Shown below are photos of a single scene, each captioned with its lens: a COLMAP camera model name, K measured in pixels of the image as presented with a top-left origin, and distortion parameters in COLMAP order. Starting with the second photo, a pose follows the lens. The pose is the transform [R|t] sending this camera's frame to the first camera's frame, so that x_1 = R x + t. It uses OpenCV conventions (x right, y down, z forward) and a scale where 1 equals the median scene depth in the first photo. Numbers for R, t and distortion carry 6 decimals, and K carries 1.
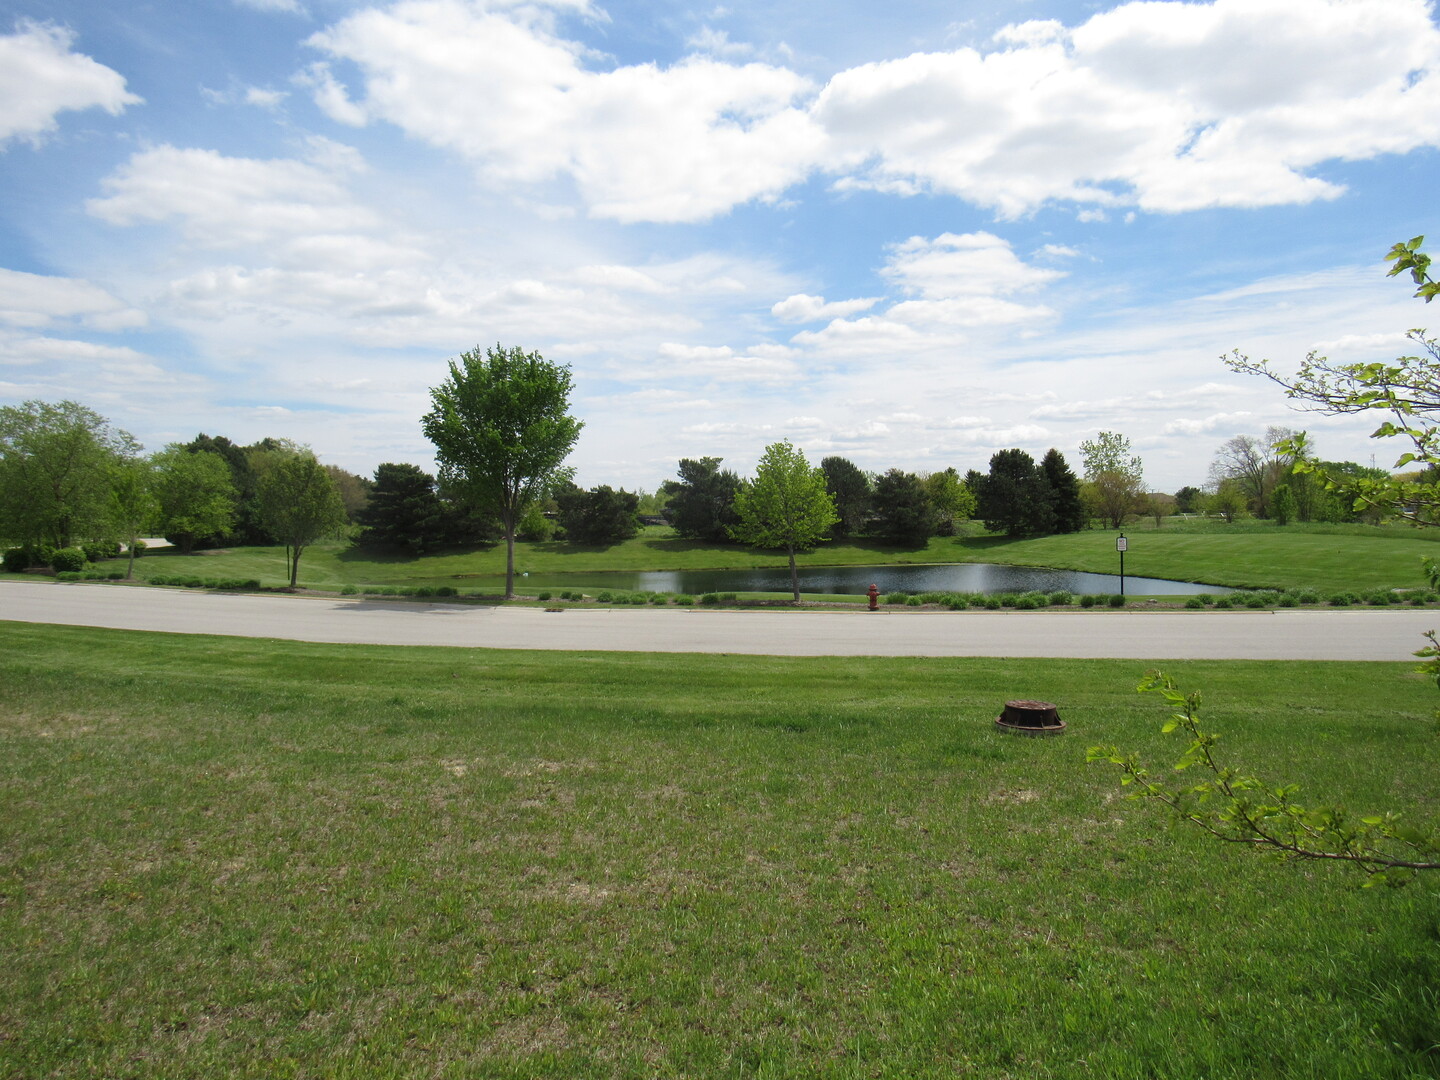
lens RADIAL K [[1092.0, 0, 778.4], [0, 1092.0, 545.2], [0, 0, 1]] dist [-0.029562, 0.008484]
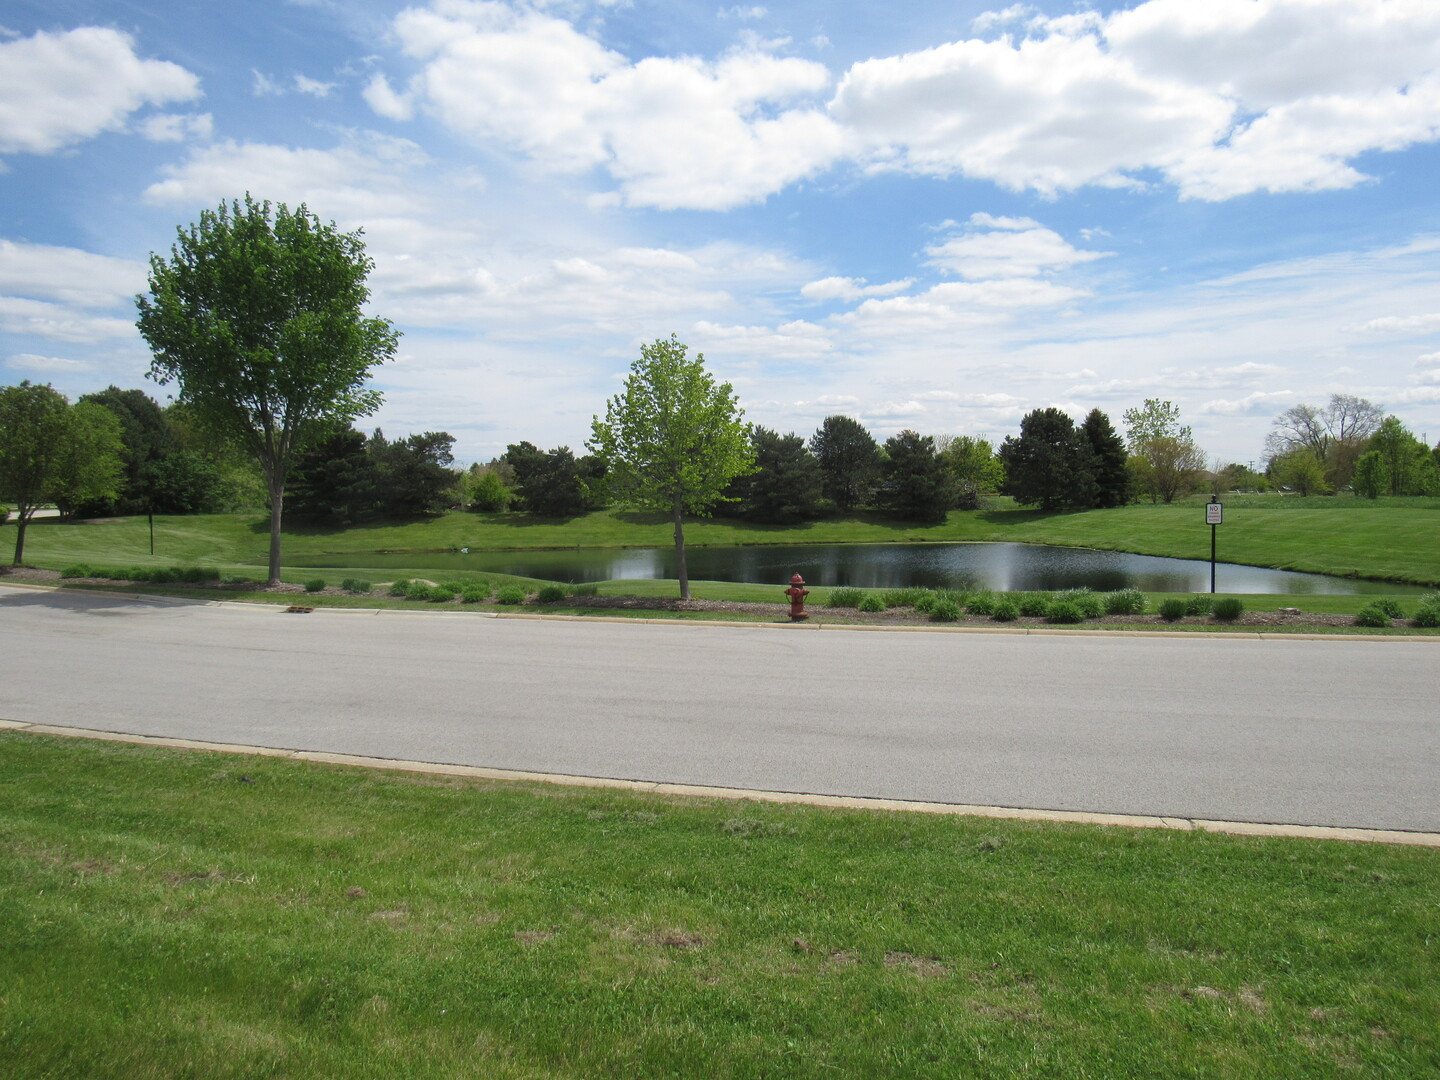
lens RADIAL K [[1092.0, 0, 778.4], [0, 1092.0, 545.2], [0, 0, 1]] dist [-0.029562, 0.008484]
pose [[0.999478, 0.008950, -0.031051, 0.033394], [-0.008297, 0.999743, 0.021091, 0.002797], [0.031232, -0.020822, 0.999295, 0.149015]]
